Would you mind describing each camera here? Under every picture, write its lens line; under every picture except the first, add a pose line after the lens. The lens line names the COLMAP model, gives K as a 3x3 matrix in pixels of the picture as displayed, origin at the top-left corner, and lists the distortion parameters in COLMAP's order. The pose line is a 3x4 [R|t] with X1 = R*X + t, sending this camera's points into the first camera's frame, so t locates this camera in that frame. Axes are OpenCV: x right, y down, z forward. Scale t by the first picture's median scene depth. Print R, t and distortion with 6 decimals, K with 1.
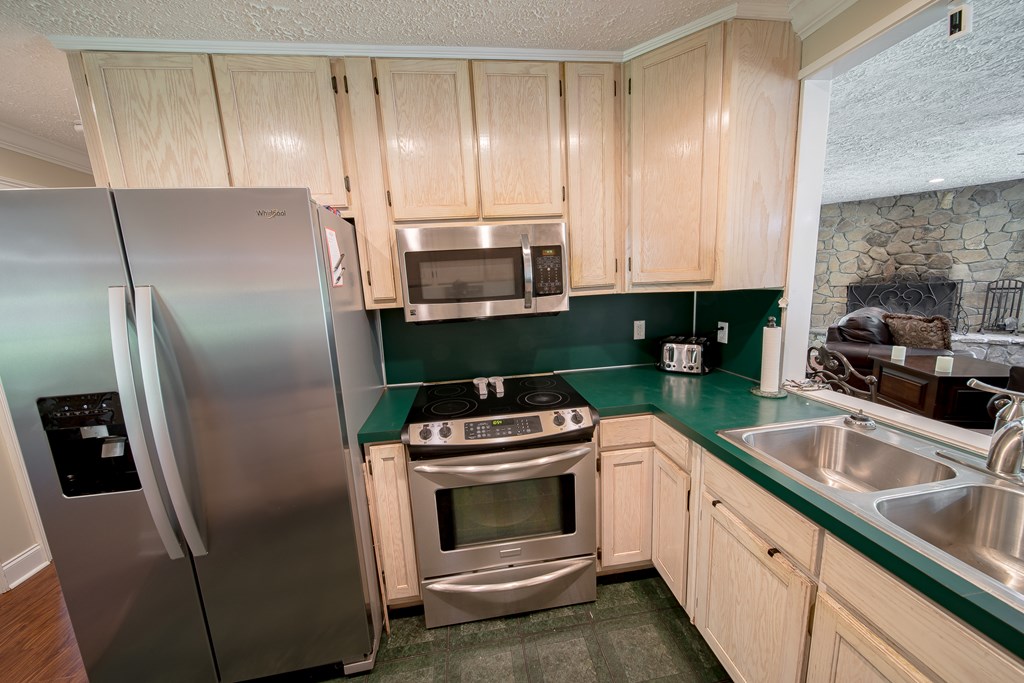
lens RADIAL K [[353.4, 0, 512.0], [0, 353.4, 341.5], [0, 0, 1]] dist [0.001872, -0.003332]
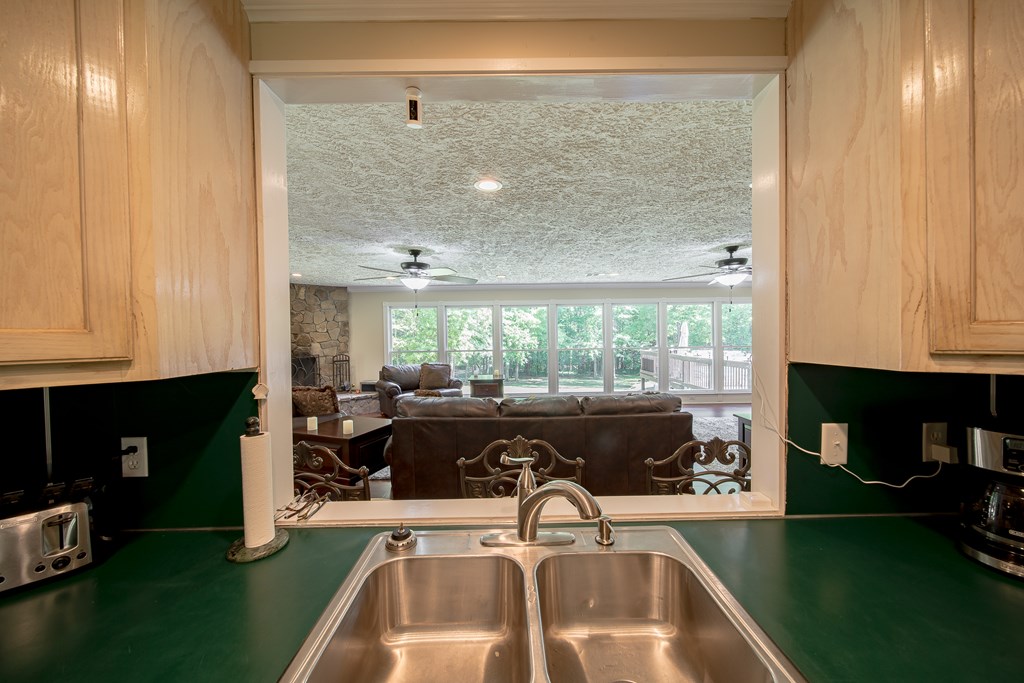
lens RADIAL K [[364.8, 0, 512.0], [0, 364.8, 341.5], [0, 0, 1]] dist [-0.001026, -0.000755]
pose [[0.132964, 0.033979, 0.990538, 0.164031], [0.174917, 0.982920, -0.057197, -0.077737], [-0.975564, 0.180867, 0.124749, 0.437116]]
